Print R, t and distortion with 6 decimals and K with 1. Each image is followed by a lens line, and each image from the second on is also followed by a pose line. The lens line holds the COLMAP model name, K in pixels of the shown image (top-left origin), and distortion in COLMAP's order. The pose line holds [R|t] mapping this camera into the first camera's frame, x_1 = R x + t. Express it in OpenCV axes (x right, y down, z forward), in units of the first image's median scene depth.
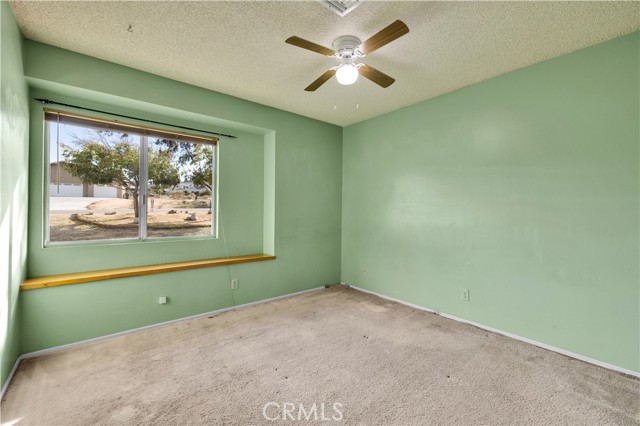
lens RADIAL K [[273.9, 0, 316.6], [0, 273.9, 211.3], [0, 0, 1]] dist [0.000162, 0.000238]
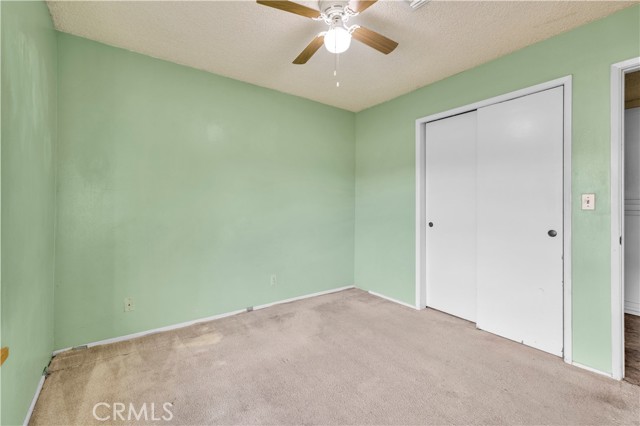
lens RADIAL K [[273.9, 0, 316.6], [0, 273.9, 211.3], [0, 0, 1]] dist [0.000162, 0.000238]
pose [[0.050010, -0.029605, 0.998310, -0.519675], [-0.006027, 0.999533, 0.029943, -0.008335], [-0.998731, -0.007515, 0.049808, 0.735085]]
